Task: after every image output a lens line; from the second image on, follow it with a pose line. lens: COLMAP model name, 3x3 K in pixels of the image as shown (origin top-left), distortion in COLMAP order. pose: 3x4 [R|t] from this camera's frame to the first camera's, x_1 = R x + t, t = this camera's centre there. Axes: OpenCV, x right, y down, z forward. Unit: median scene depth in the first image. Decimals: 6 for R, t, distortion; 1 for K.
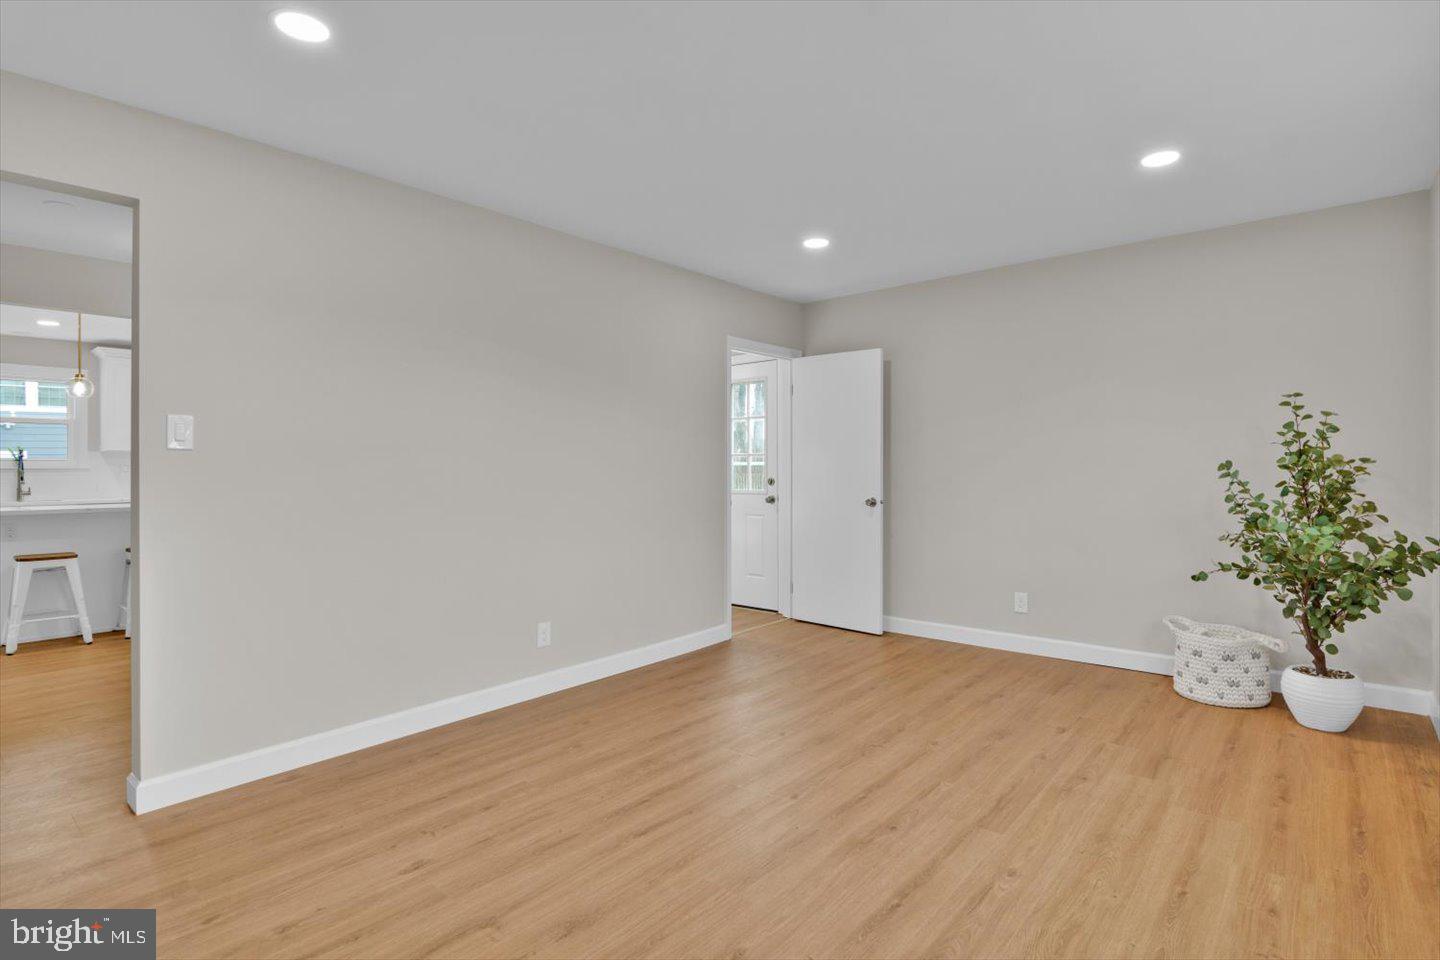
lens RADIAL K [[728.6, 0, 710.2], [0, 728.6, 466.3], [0, 0, 1]] dist [-0.001688, -0.000288]
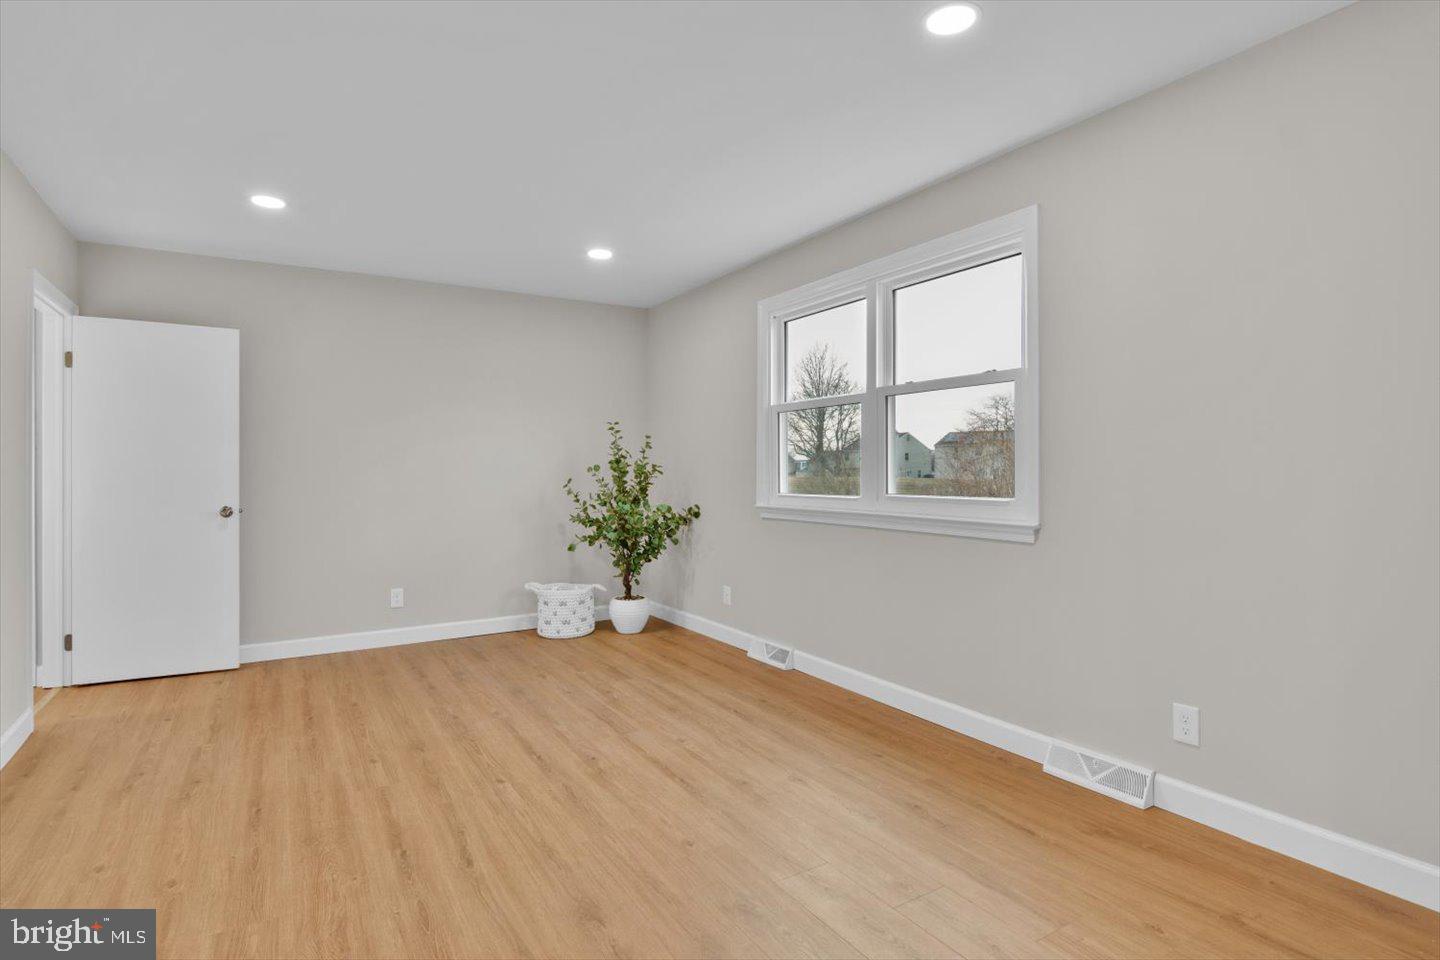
lens RADIAL K [[762.9, 0, 726.8], [0, 762.9, 464.8], [0, 0, 1]] dist [-0.000772, -0.001068]
pose [[0.280817, 0.013674, 0.959664, -0.709382], [0.003044, 0.999881, -0.015138, 0.016168], [-0.959756, 0.007172, 0.280742, 0.319459]]
